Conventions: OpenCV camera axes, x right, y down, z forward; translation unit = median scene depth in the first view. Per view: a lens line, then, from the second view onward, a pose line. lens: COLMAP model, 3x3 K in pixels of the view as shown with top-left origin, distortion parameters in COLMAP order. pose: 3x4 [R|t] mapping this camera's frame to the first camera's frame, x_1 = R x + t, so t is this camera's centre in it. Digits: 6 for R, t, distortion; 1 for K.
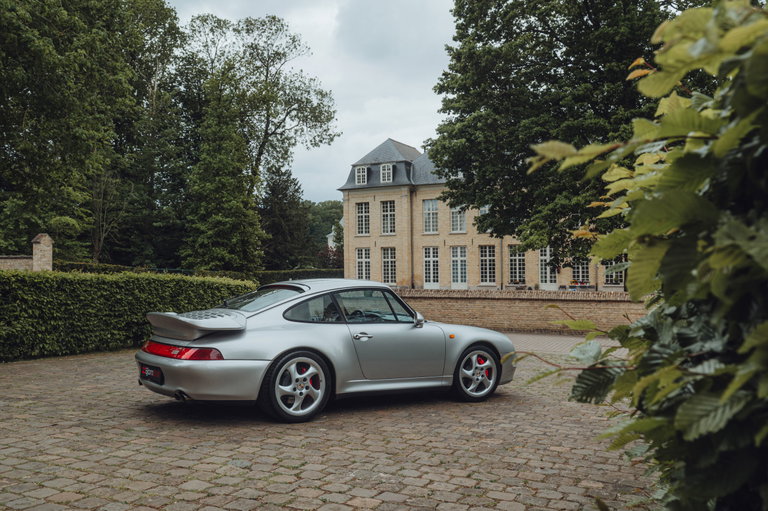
lens RADIAL K [[649.7, 0, 386.5], [0, 649.7, 244.6], [0, 0, 1]] dist [-0.015160, -0.006252]
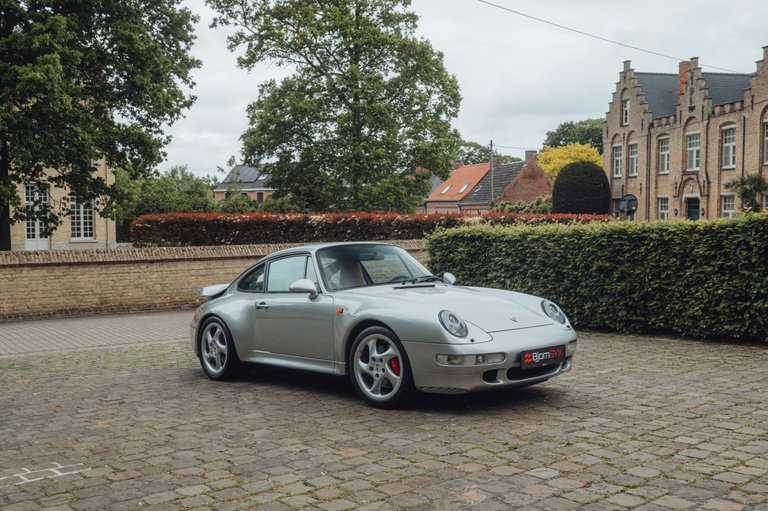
lens RADIAL K [[768.6, 0, 384.0], [0, 768.6, 255.5], [0, 0, 1]] dist [0.008014, 0.006105]
pose [[0.451406, -0.041855, 0.891336, -0.106067], [-0.028335, 0.997723, 0.061201, 0.007623], [-0.891869, -0.052882, 0.449192, 0.136268]]
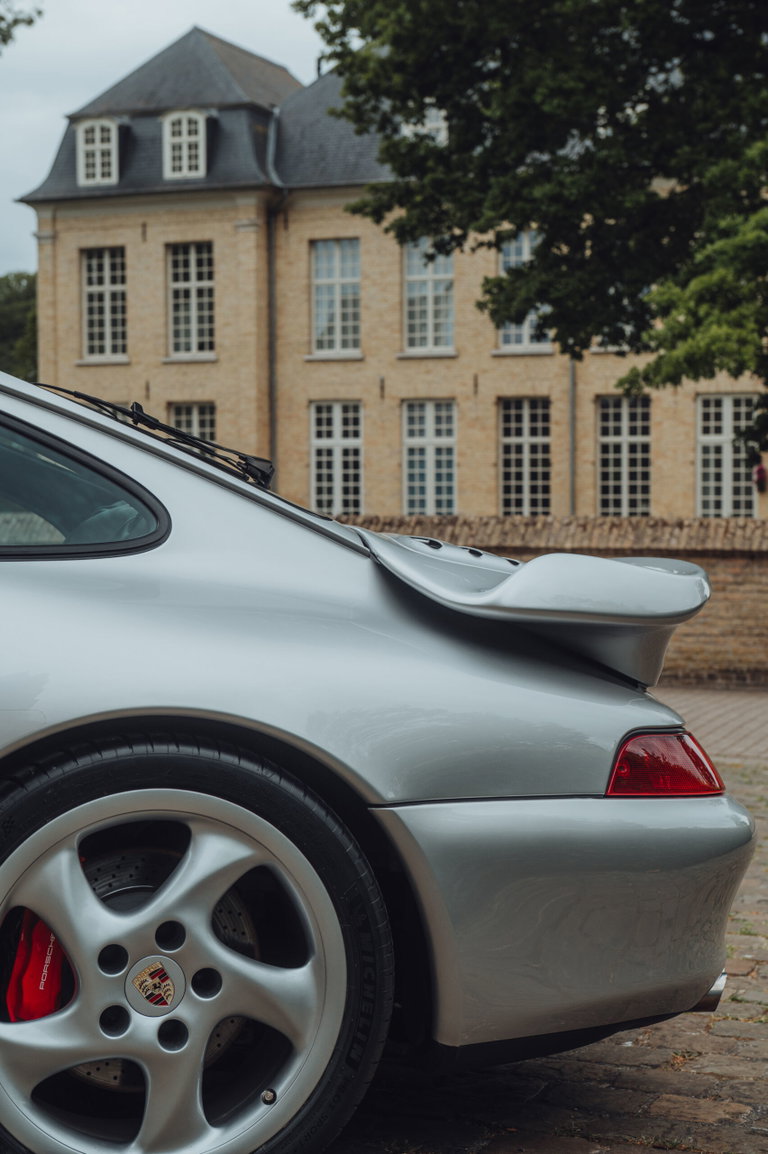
lens RADIAL K [[2010.2, 0, 384.0], [0, 2010.2, 577.0], [0, 0, 1]] dist [0.068064, 0.060116]
pose [[0.996331, 0.002961, 0.085534, 0.012653], [-0.009575, 0.996984, 0.077015, 0.012809], [-0.085048, -0.077551, 0.993354, 0.086888]]
